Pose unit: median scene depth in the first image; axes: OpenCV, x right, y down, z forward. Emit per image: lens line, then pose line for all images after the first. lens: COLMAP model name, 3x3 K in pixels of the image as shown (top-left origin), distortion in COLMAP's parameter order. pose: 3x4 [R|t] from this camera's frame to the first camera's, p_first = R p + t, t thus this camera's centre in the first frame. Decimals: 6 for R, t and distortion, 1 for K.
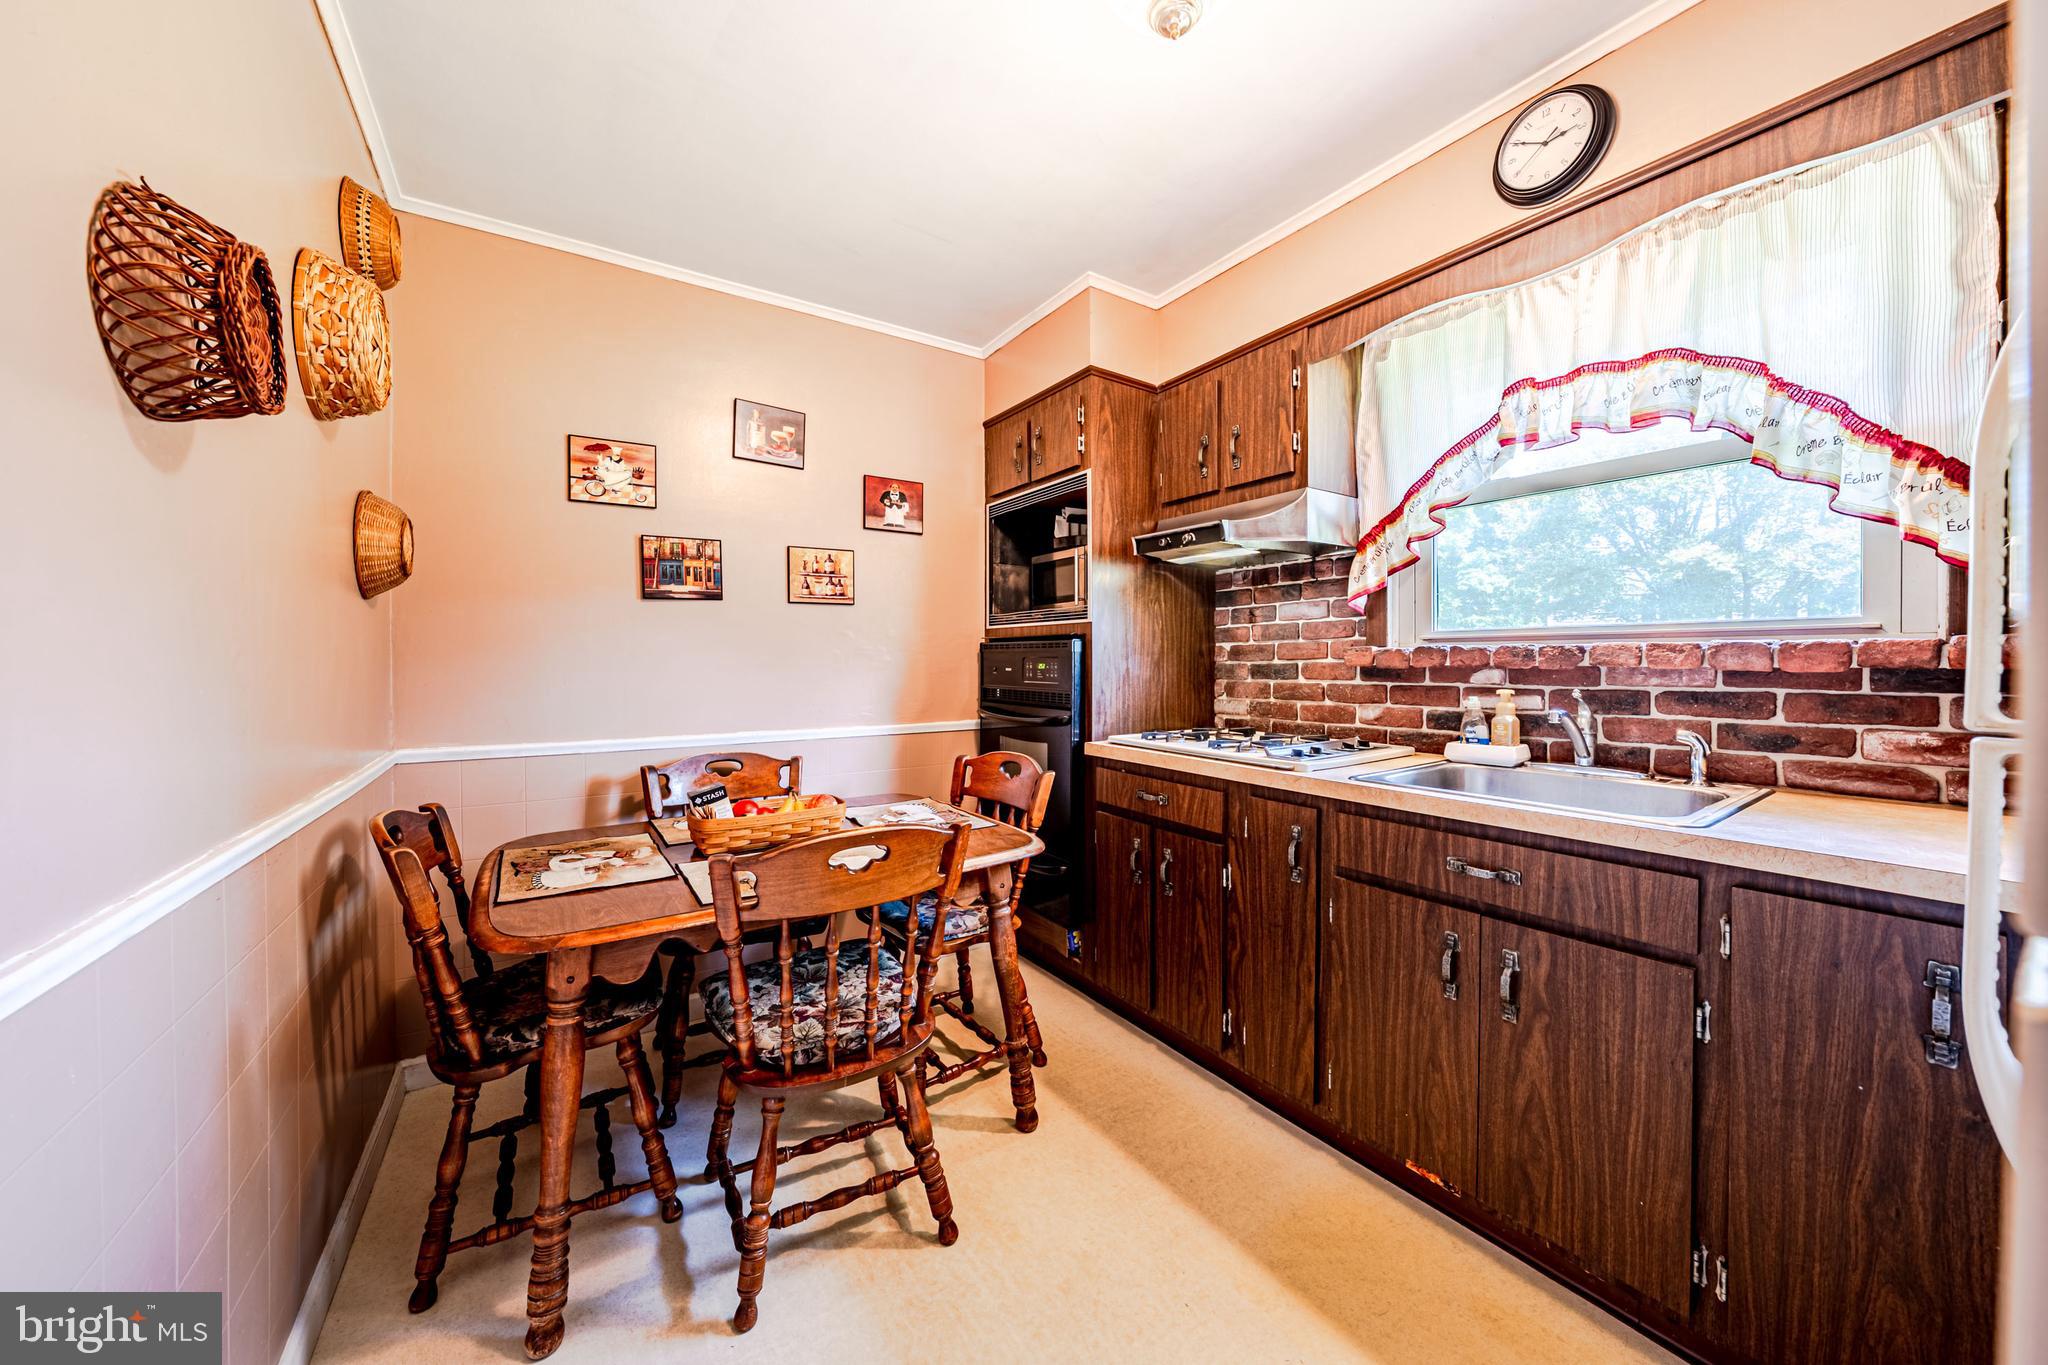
lens RADIAL K [[710.7, 0, 1023.4], [0, 710.7, 674.2], [0, 0, 1]] dist [-0.028030, 0.000046]
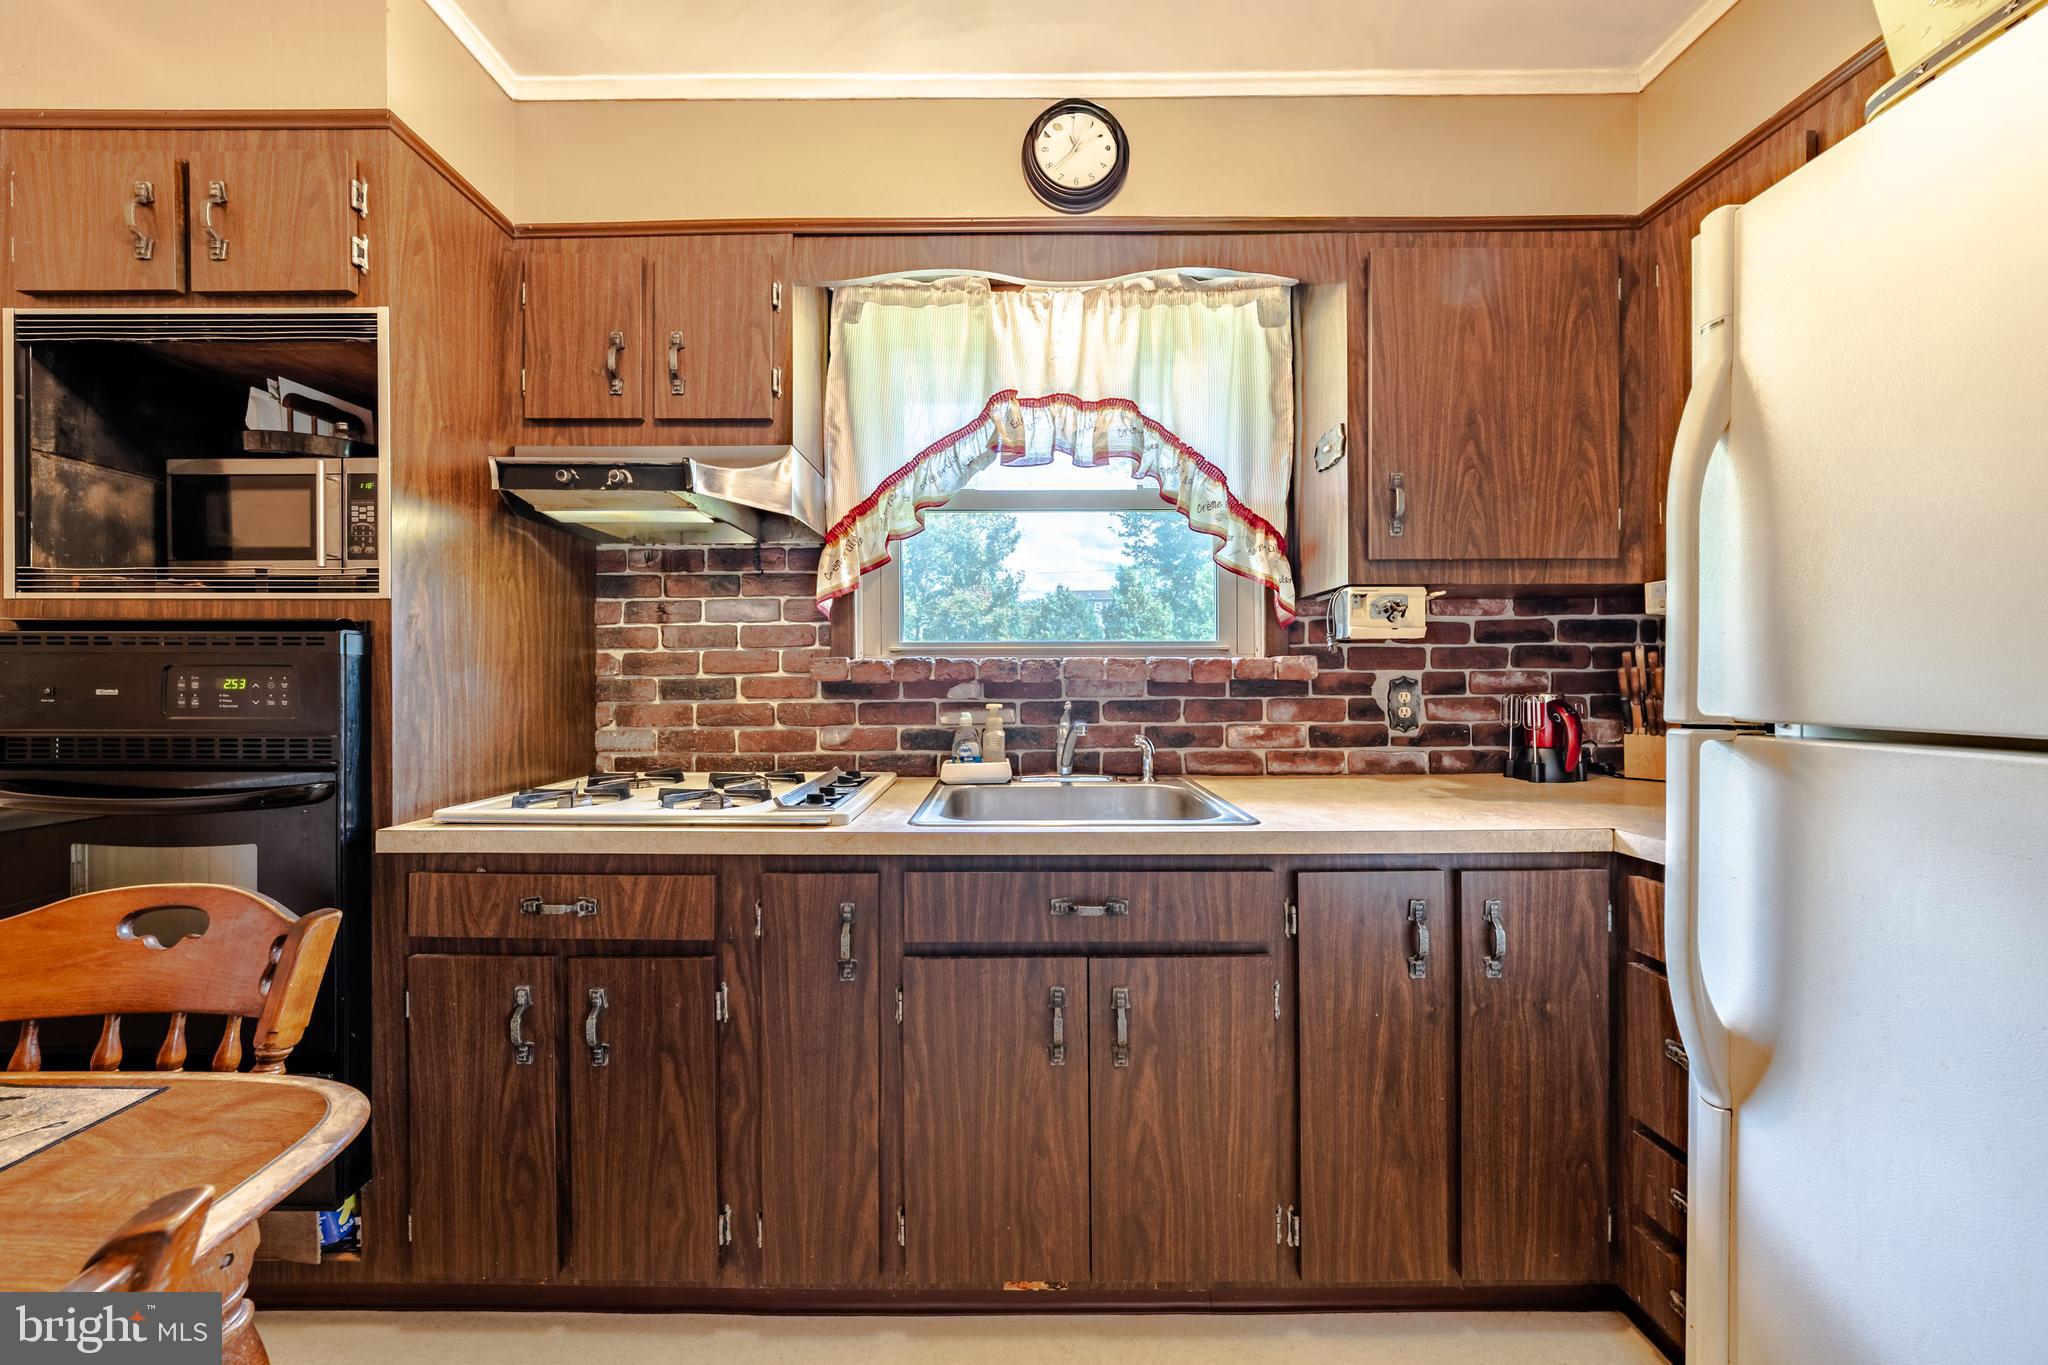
lens RADIAL K [[701.7, 0, 1024.0], [0, 701.7, 682.5], [0, 0, 1]] dist [-0.004587, 0.000011]
pose [[0.555094, -0.004046, 0.831778, -0.092801], [0.016654, 0.999842, -0.006250, -0.000768], [-0.831621, 0.017322, 0.555073, 0.402169]]
